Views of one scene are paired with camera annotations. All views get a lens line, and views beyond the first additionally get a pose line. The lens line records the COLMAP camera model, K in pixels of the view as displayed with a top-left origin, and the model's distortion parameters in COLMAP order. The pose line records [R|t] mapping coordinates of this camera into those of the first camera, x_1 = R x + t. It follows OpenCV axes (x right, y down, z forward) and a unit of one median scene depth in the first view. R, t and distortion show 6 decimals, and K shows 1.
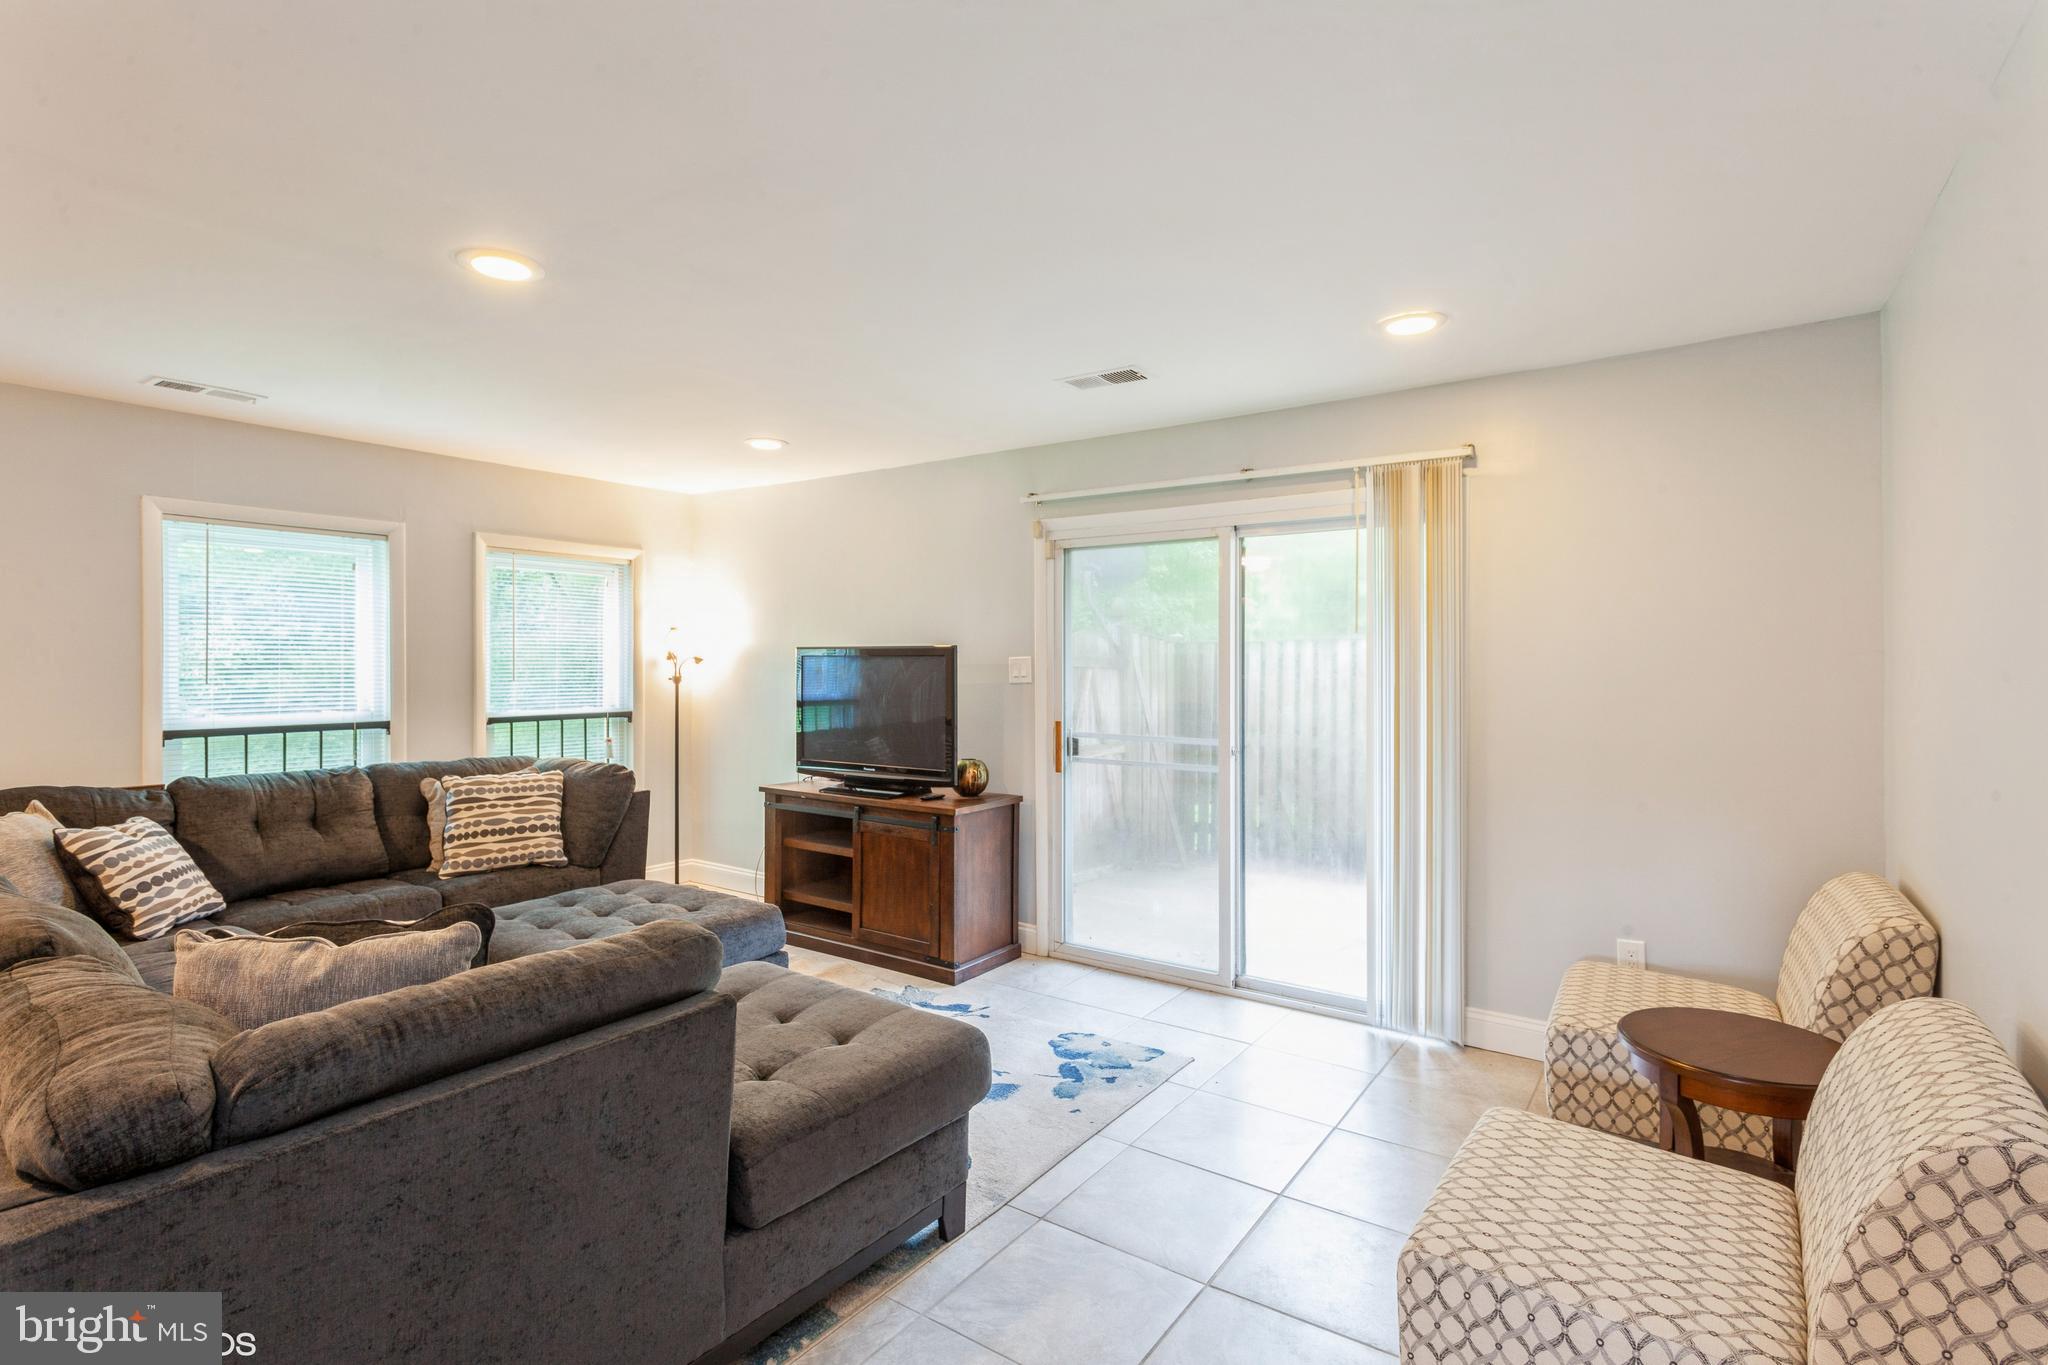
lens RADIAL K [[978.6, 0, 1025.4], [0, 978.6, 655.8], [0, 0, 1]] dist [0.001586, 0.001574]
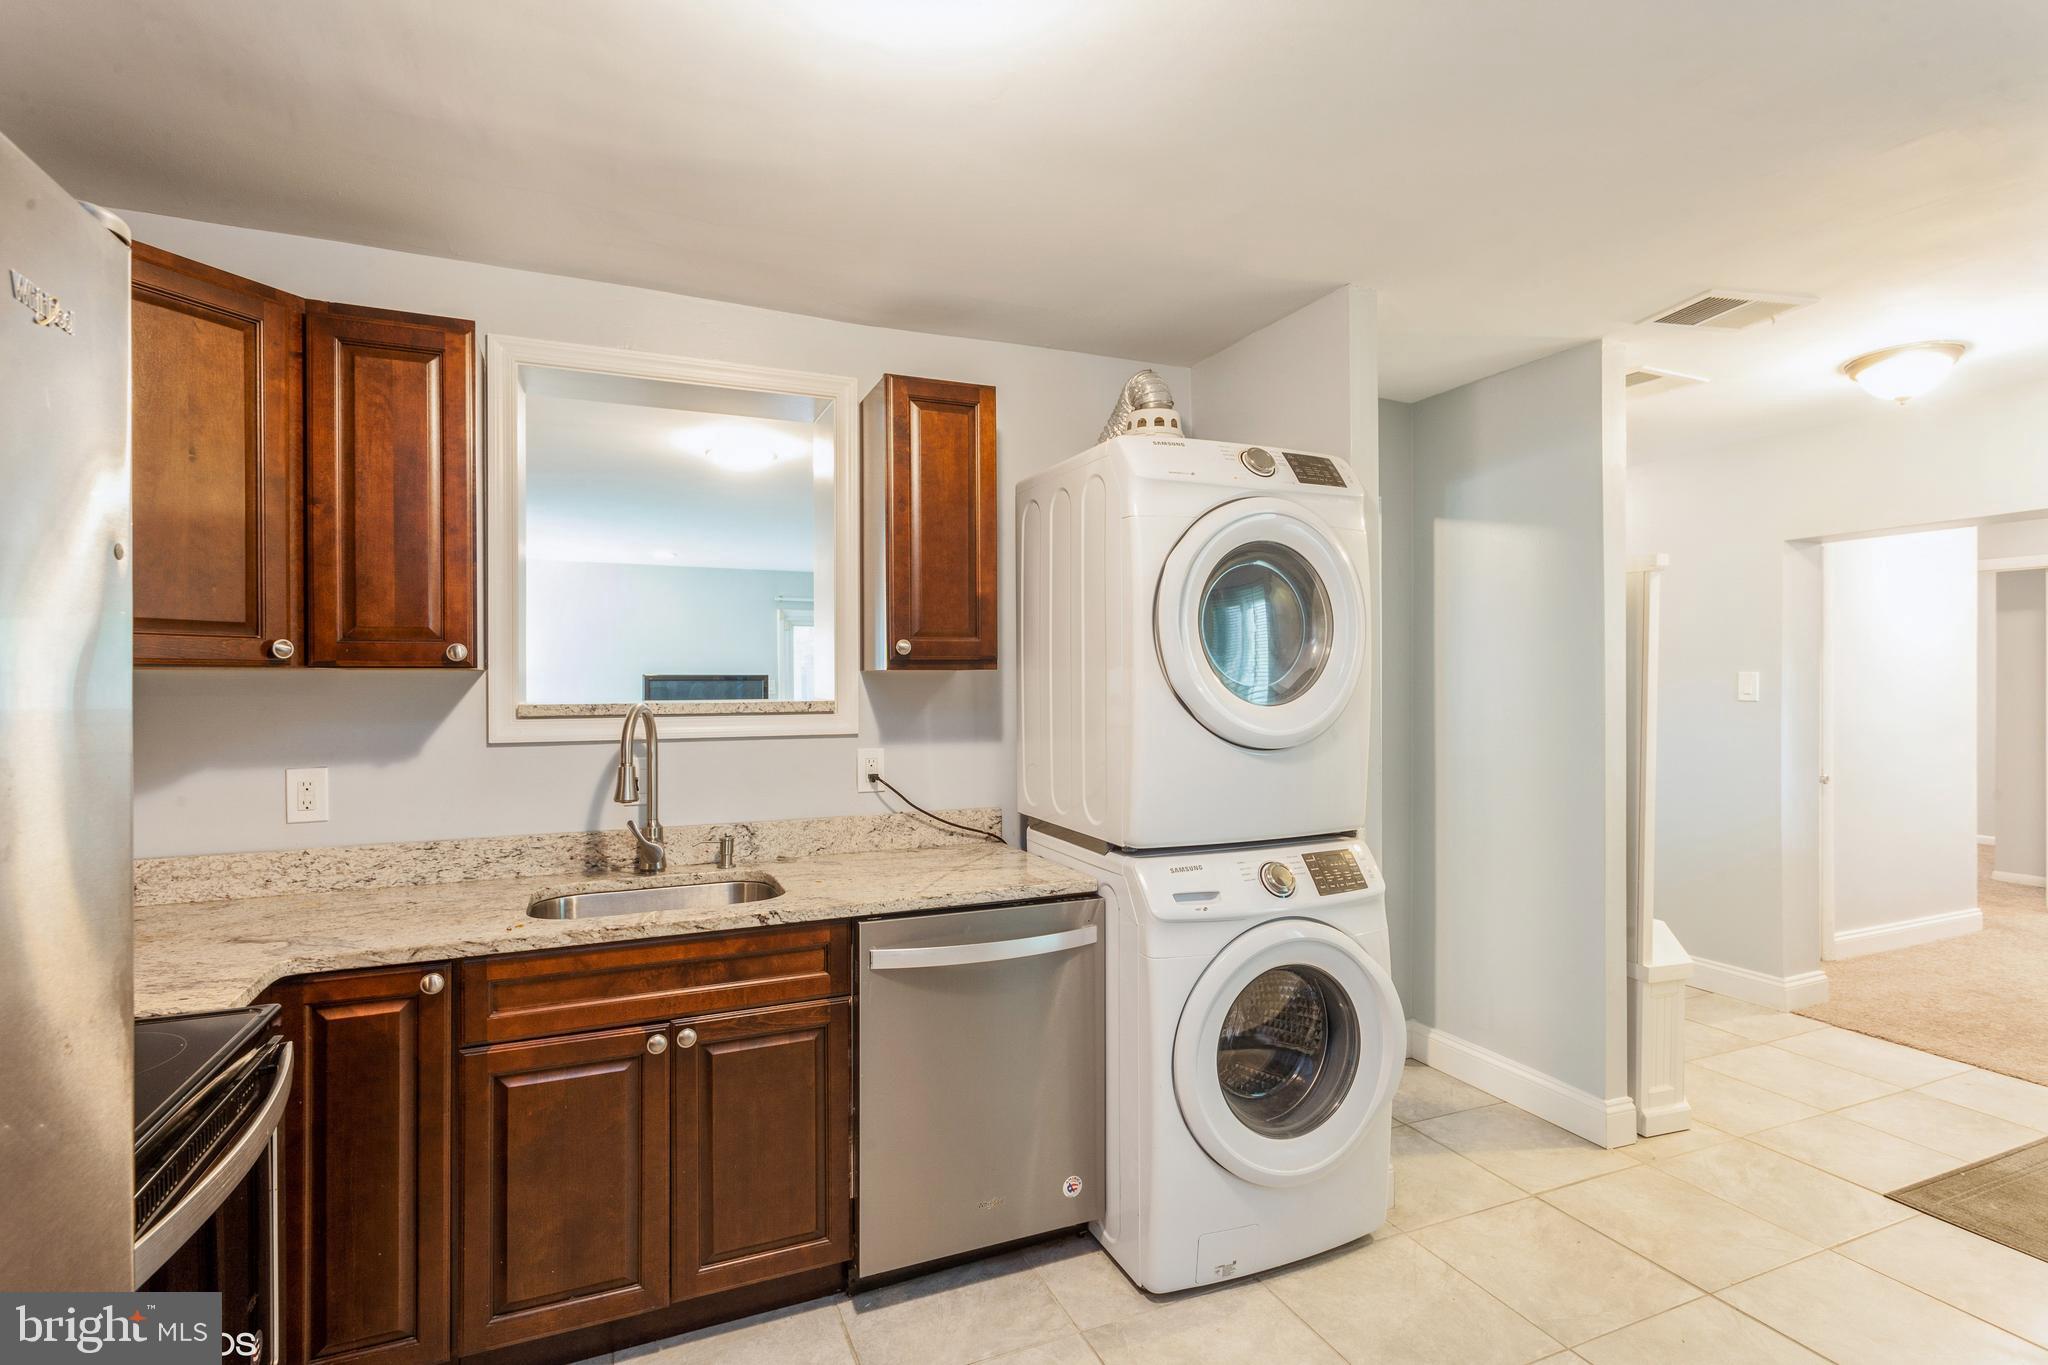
lens RADIAL K [[978.6, 0, 1032.5], [0, 978.6, 681.6], [0, 0, 1]] dist [0.001586, 0.001574]
pose [[0.514820, -0.004647, 0.857286, -1.564306], [-0.001152, 0.999981, 0.006113, -0.010847], [-0.857298, -0.004135, 0.514804, -0.470409]]
